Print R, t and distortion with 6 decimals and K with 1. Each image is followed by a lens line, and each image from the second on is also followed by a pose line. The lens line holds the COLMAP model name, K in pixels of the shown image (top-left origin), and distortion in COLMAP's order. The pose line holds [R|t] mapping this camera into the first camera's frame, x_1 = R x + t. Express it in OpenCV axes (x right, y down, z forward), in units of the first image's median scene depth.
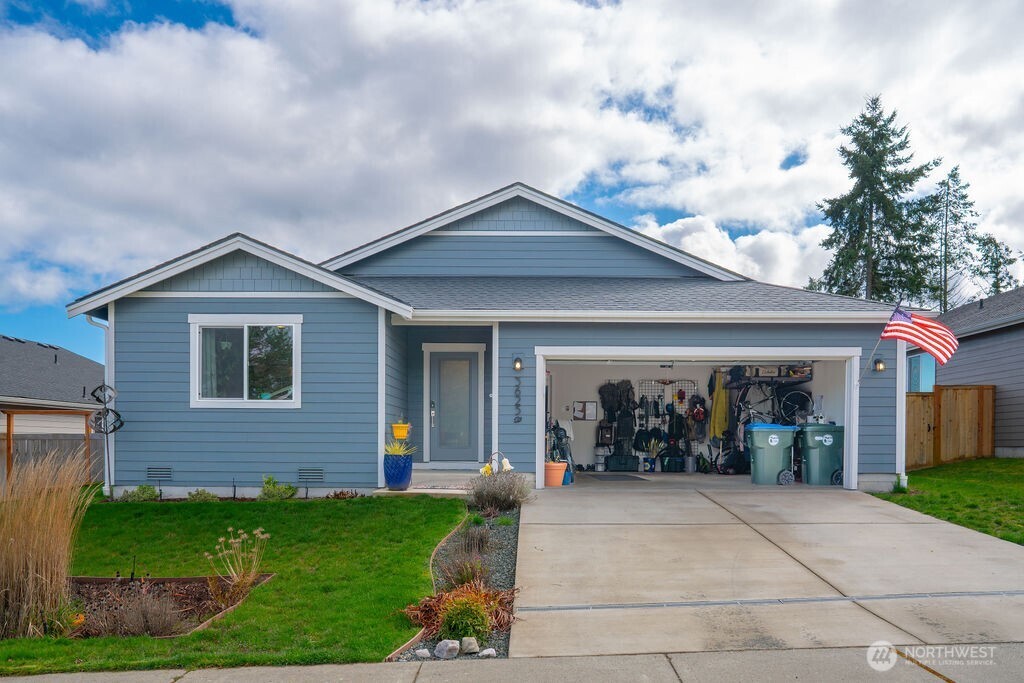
lens RADIAL K [[756.8, 0, 511.5], [0, 756.8, 395.6], [0, 0, 1]] dist [-0.018918, 0.000358]
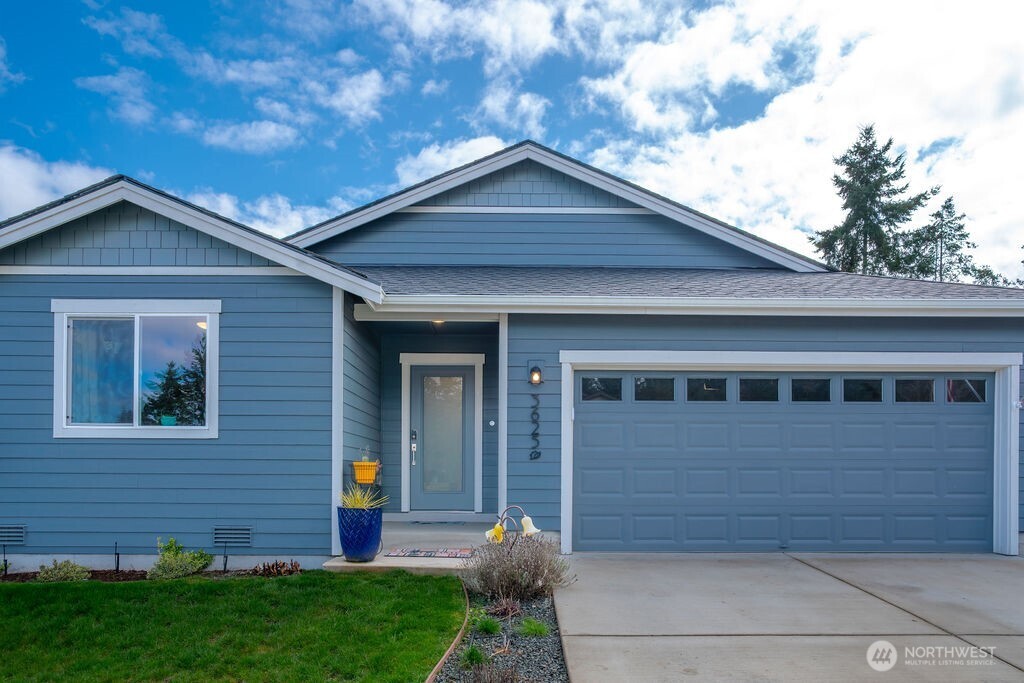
lens RADIAL K [[693.6, 0, 505.5], [0, 693.6, 436.6], [0, 0, 1]] dist [-0.012328, -0.001283]
pose [[0.999729, 0.001026, 0.023271, -0.034260], [-0.001143, 0.999987, 0.005023, 0.011501], [-0.023265, -0.005048, 0.999717, 0.361243]]
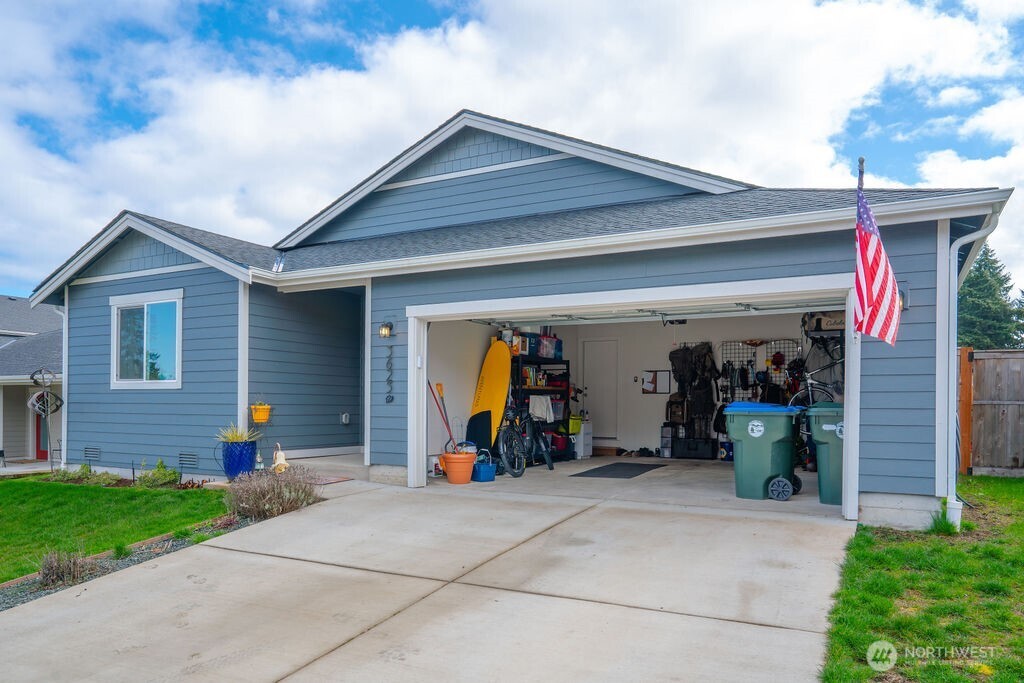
lens RADIAL K [[695.7, 0, 501.6], [0, 695.7, 356.1], [0, 0, 1]] dist [-0.008735, 0.002372]
pose [[0.887792, -0.031988, -0.459133, 0.454815], [0.026374, 0.999478, -0.018635, 0.003050], [0.459489, 0.004435, 0.888172, 0.402095]]
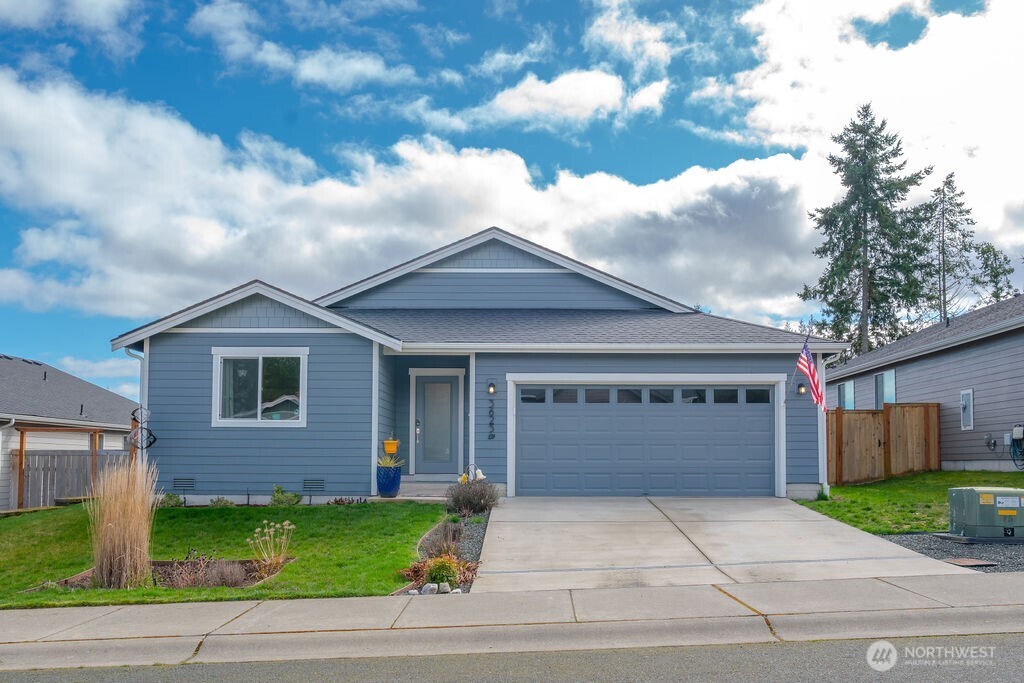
lens RADIAL K [[860.9, 0, 493.6], [0, 860.9, 327.7], [0, 0, 1]] dist [-0.013596, -0.006451]
pose [[0.999916, -0.003378, -0.012494, 0.028564], [0.002221, 0.995806, -0.091461, -0.013808], [0.012751, 0.091426, 0.995730, -0.328777]]
